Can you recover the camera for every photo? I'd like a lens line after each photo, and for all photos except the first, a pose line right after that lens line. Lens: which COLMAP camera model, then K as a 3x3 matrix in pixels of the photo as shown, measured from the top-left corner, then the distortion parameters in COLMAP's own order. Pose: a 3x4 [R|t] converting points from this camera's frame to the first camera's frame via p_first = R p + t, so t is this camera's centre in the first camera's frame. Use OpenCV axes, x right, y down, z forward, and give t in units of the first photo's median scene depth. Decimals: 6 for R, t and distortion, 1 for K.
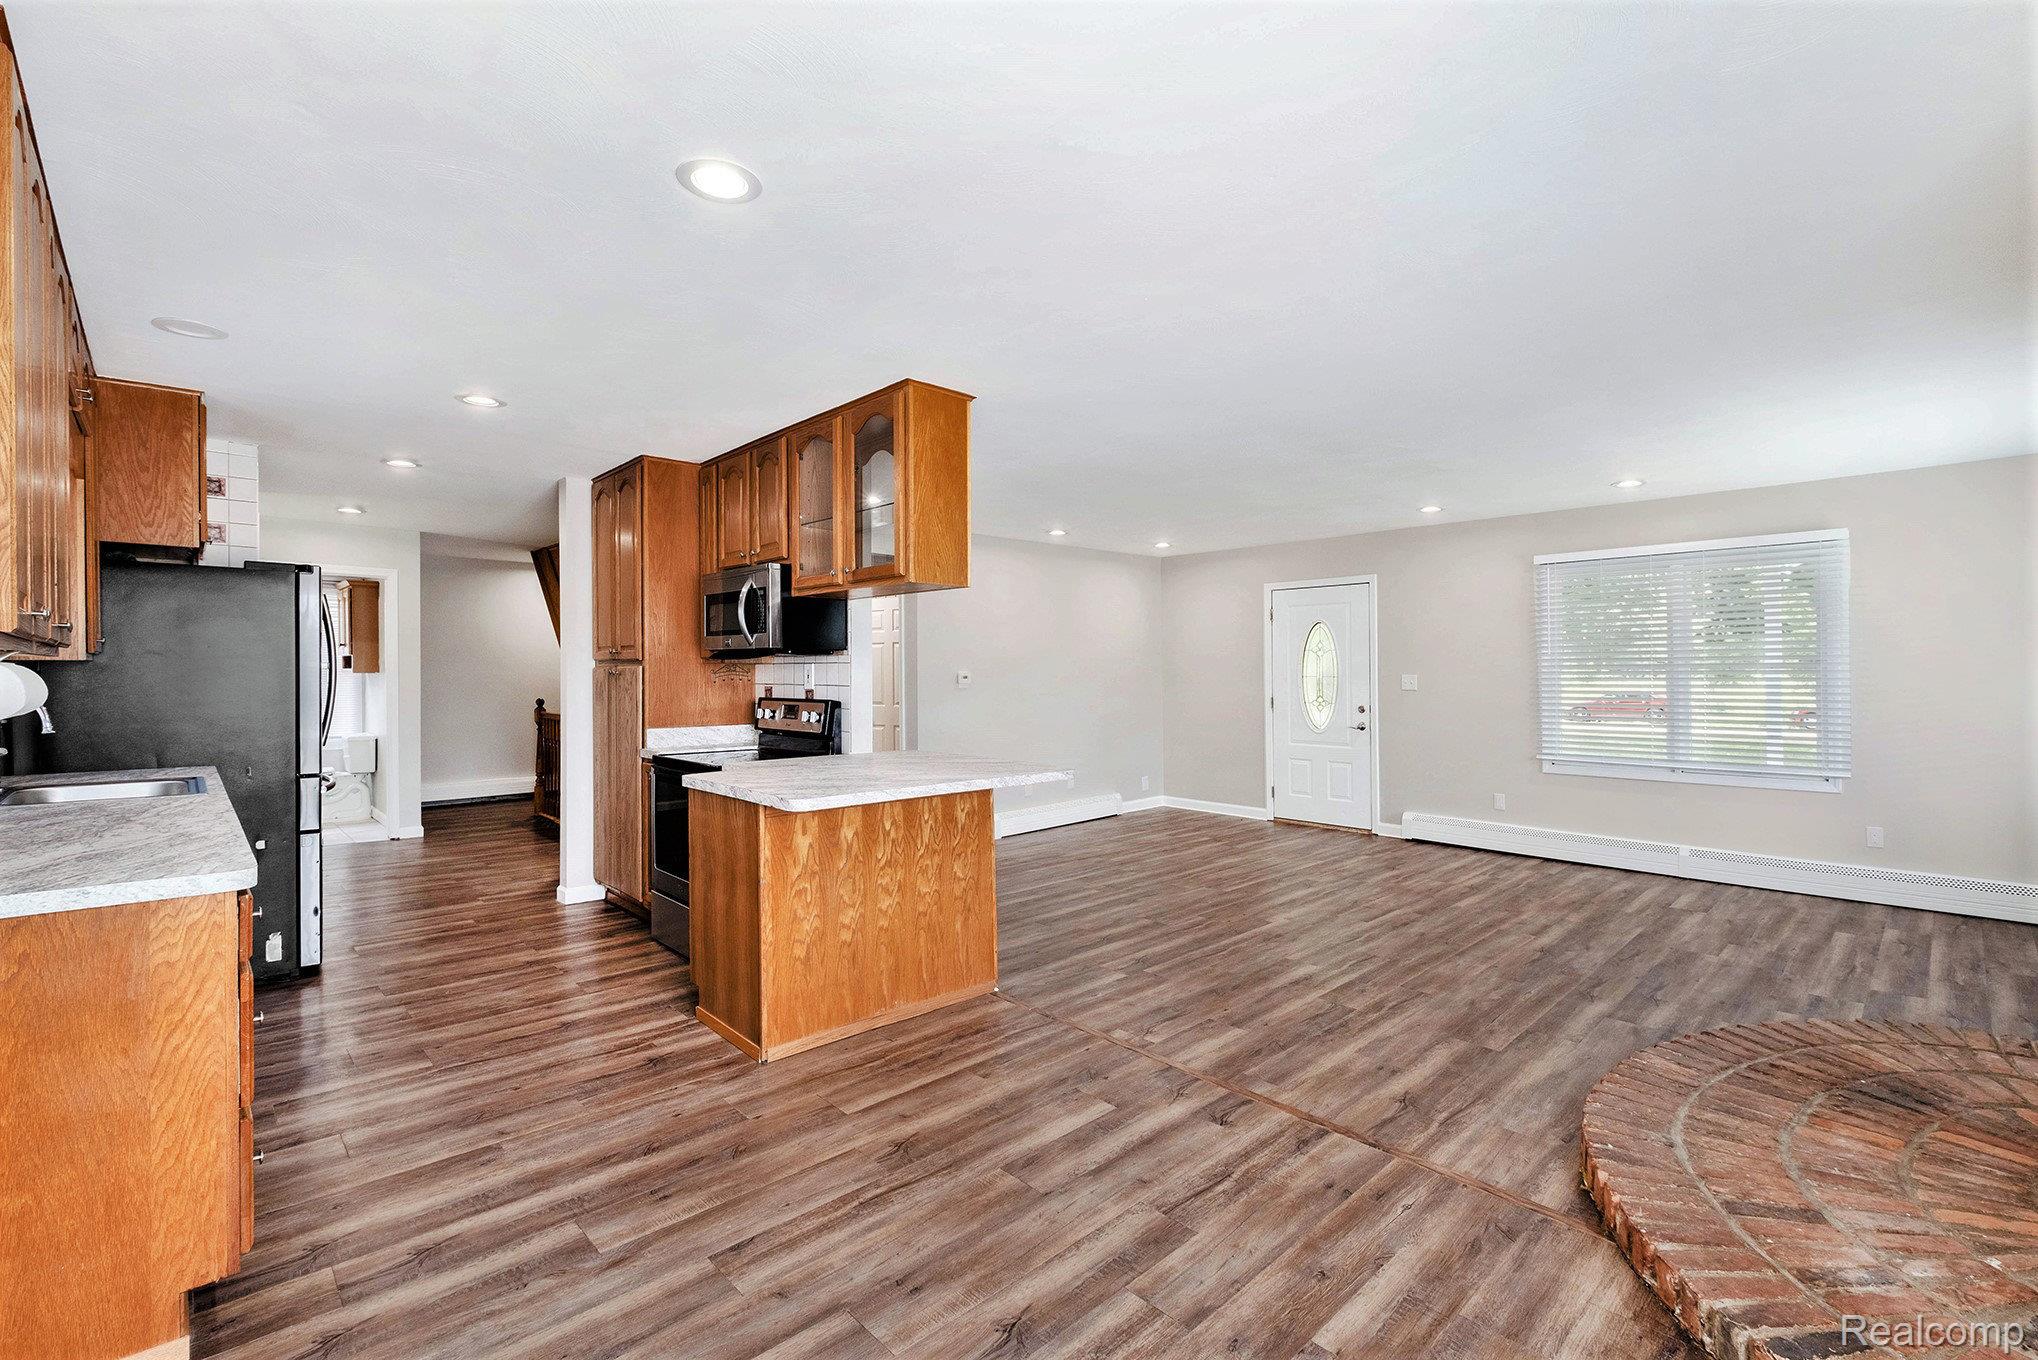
lens RADIAL K [[897.4, 0, 1056.4], [0, 897.4, 683.1], [0, 0, 1]] dist [-0.003468, -0.001364]
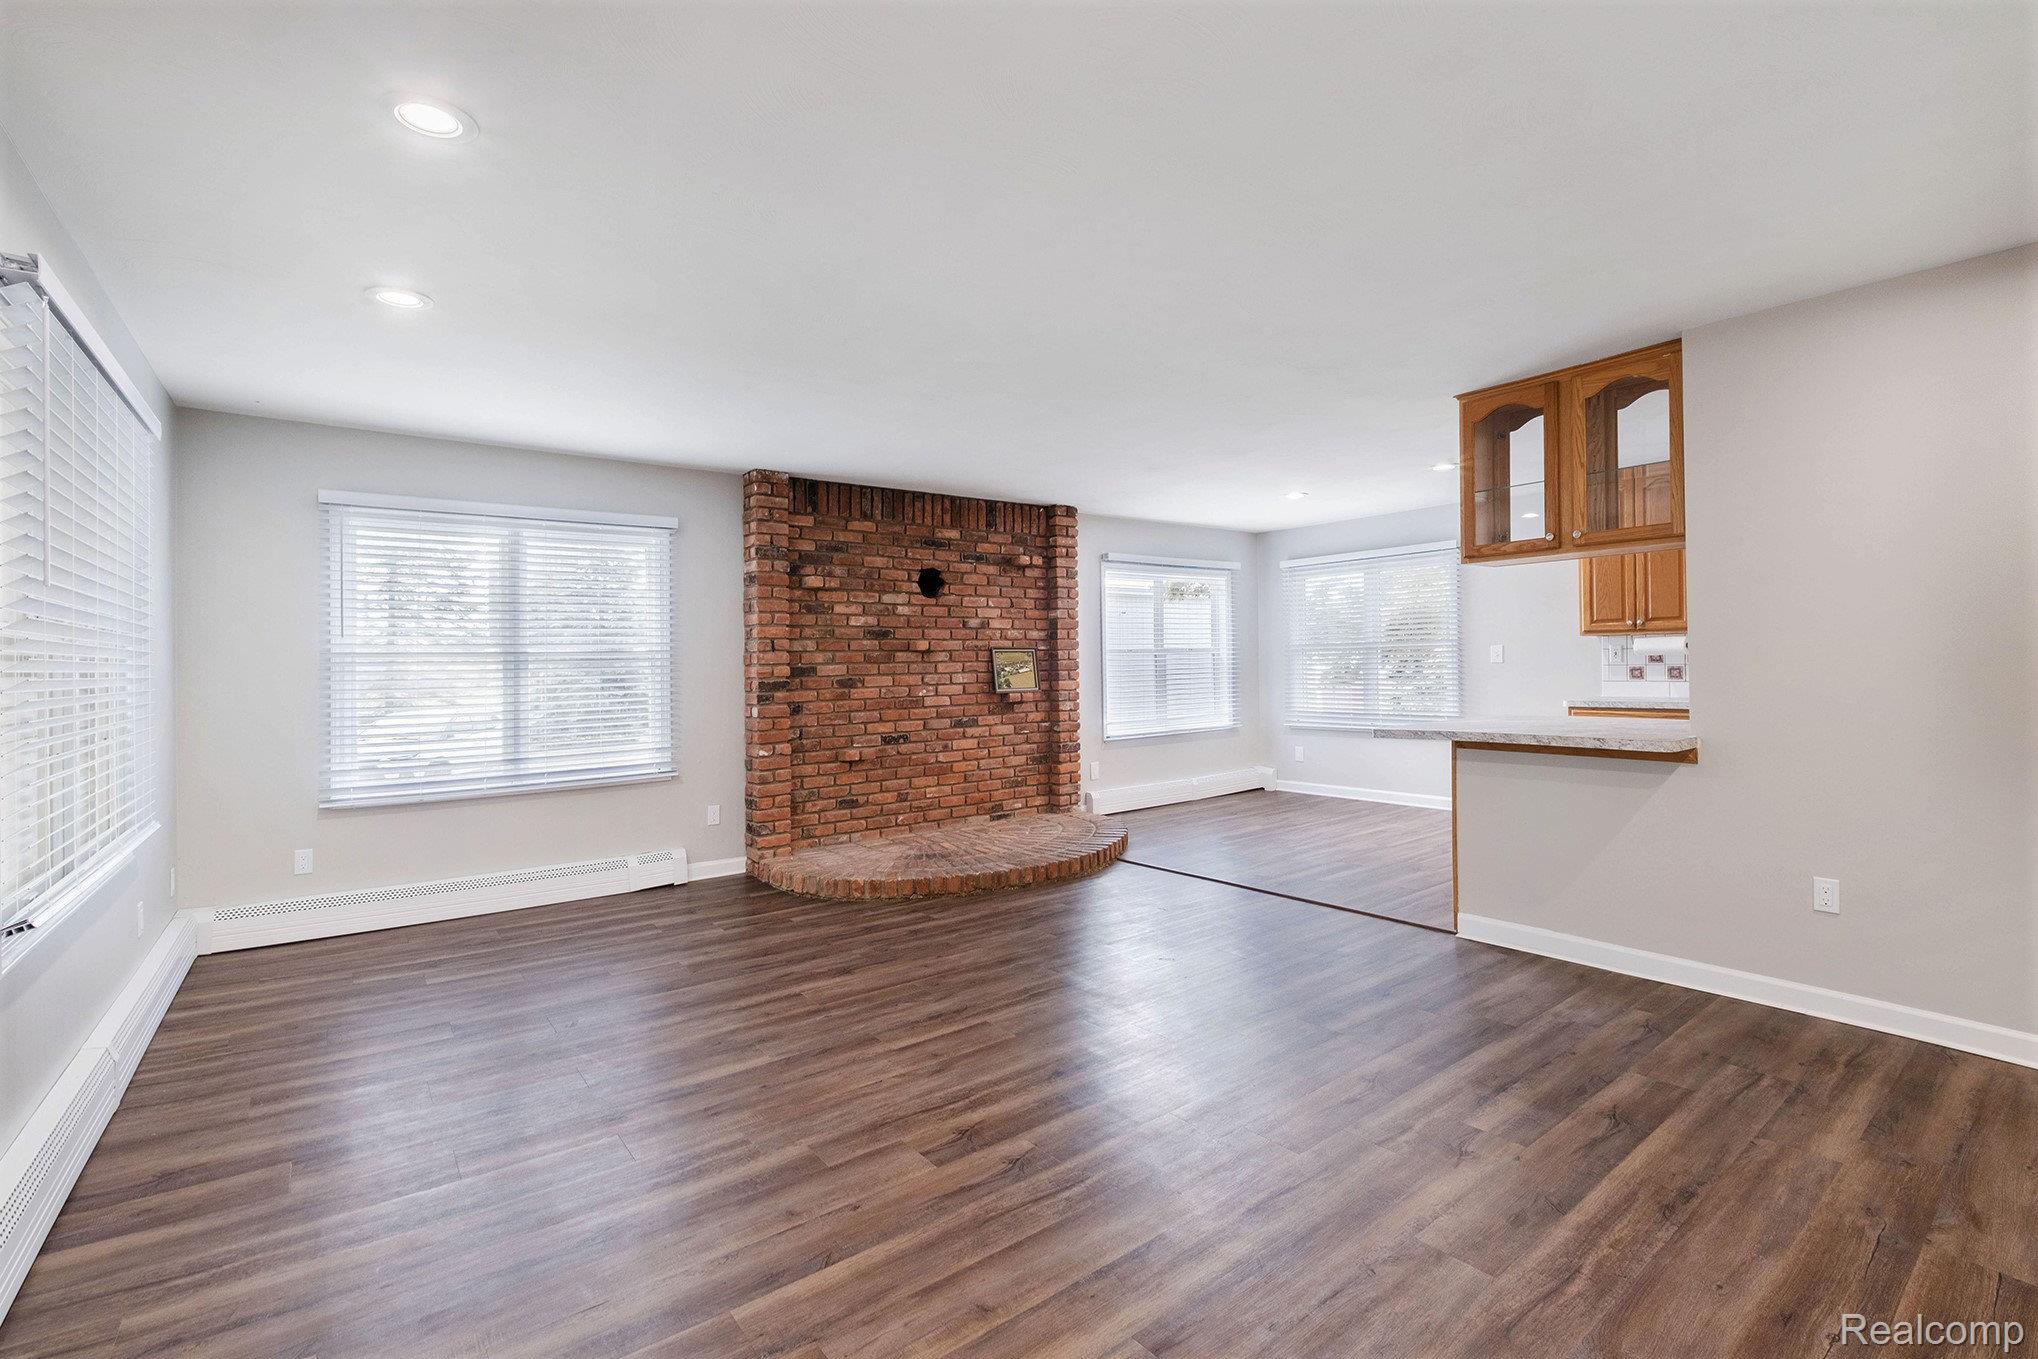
lens RADIAL K [[897.4, 0, 1056.7], [0, 897.4, 679.0], [0, 0, 1]] dist [-0.003468, -0.001364]
pose [[-0.992831, 0.017344, 0.118258, 0.236740], [0.020631, 0.999433, 0.026624, -0.001852], [-0.117729, 0.028873, -0.992626, 1.837112]]
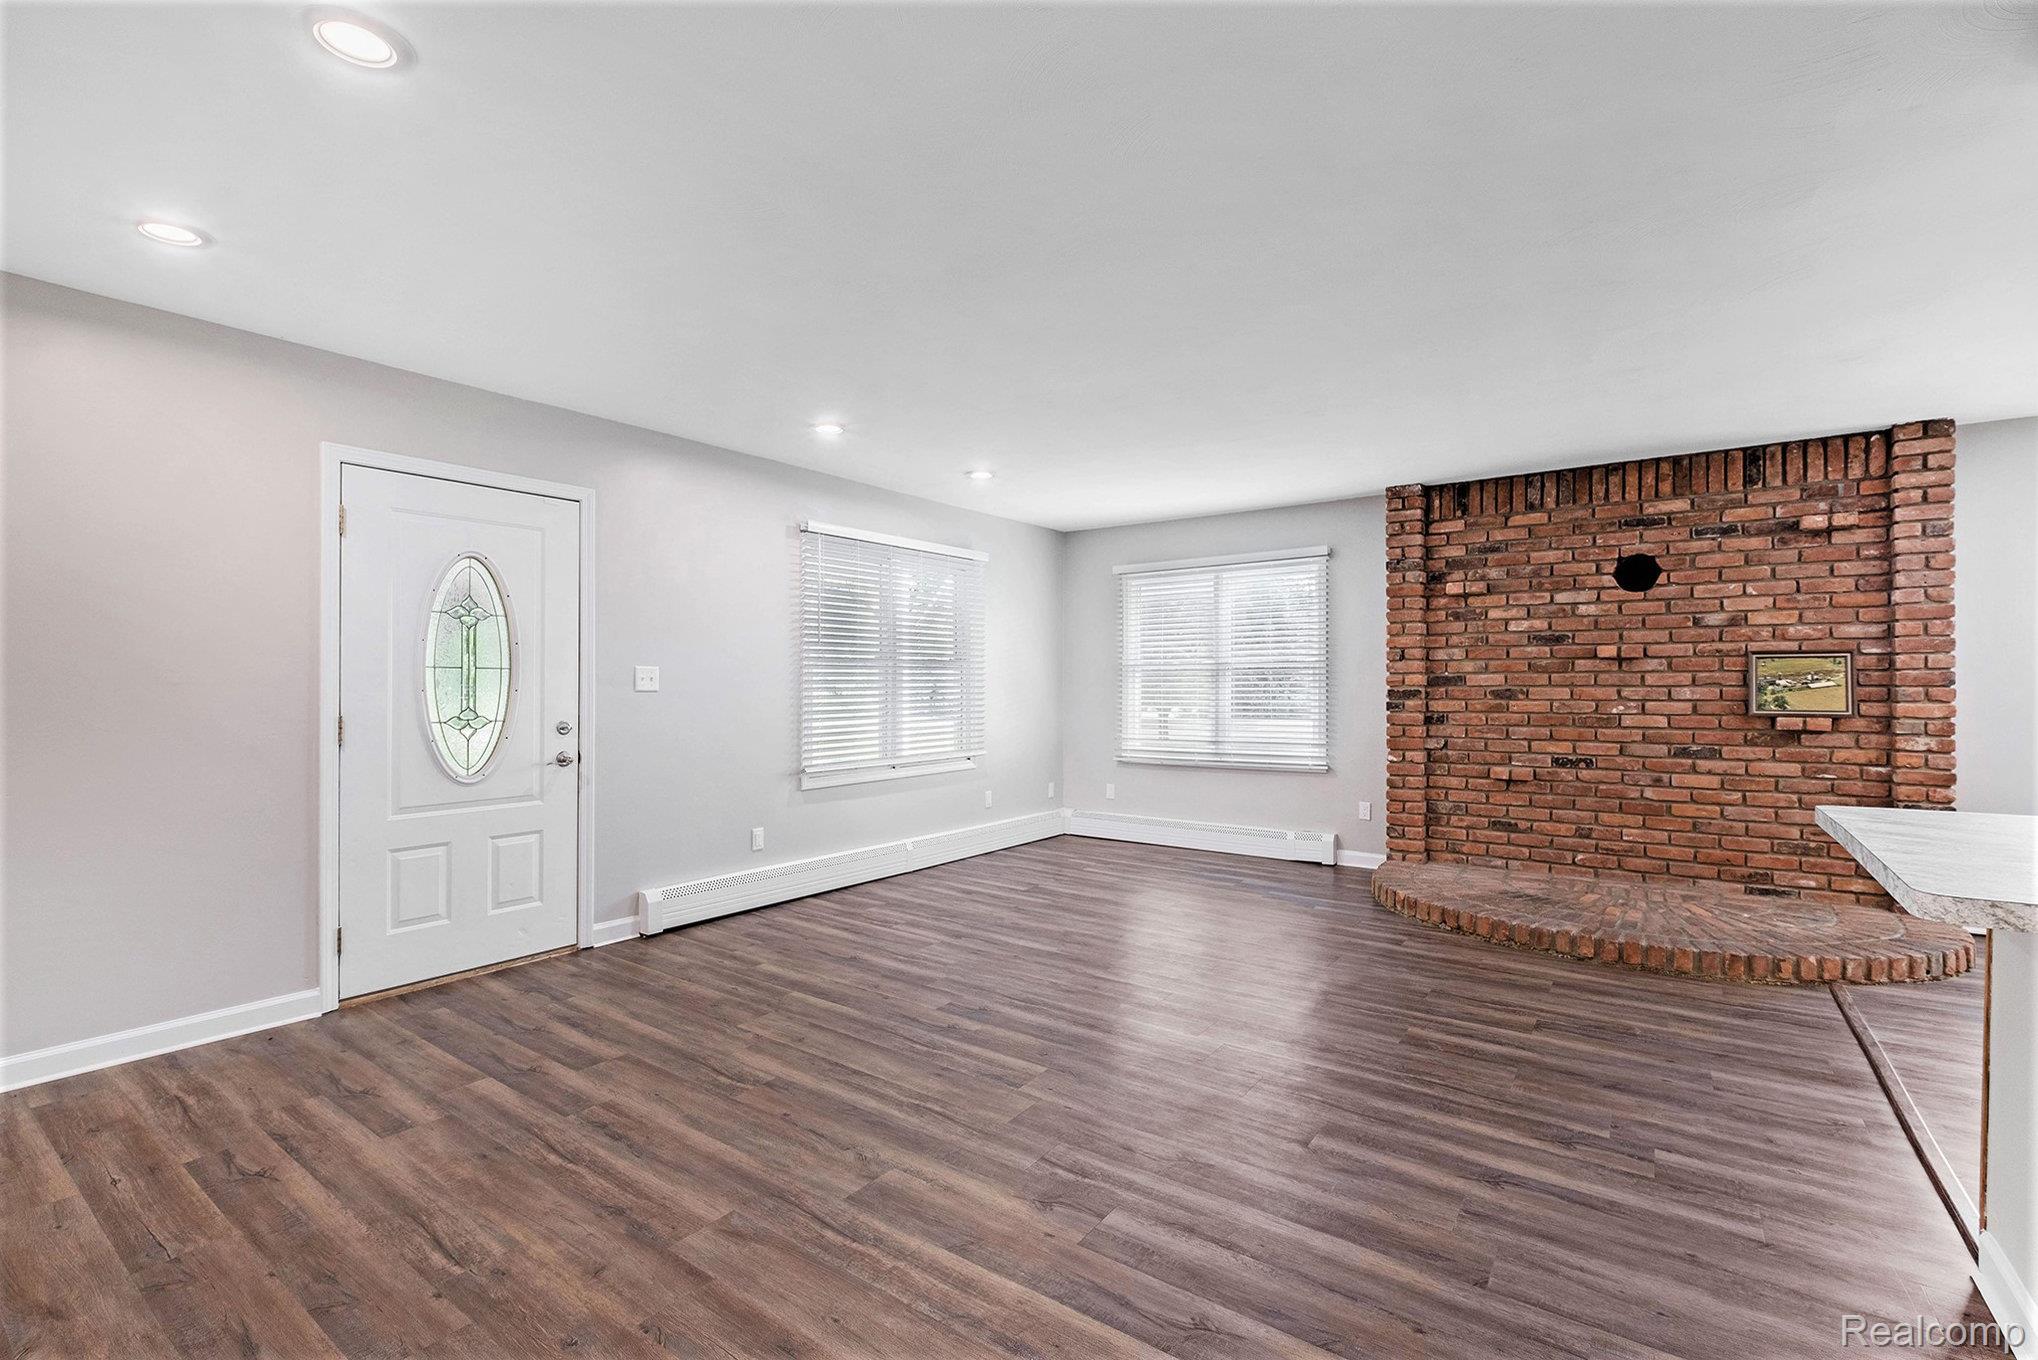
lens RADIAL K [[897.4, 0, 1009.2], [0, 897.4, 674.1], [0, 0, 1]] dist [-0.003468, -0.001364]
pose [[-0.155820, 0.009623, 0.987739, -0.411190], [0.012638, 0.999890, -0.007747, 0.007067], [-0.987705, 0.011276, -0.155924, 1.395349]]
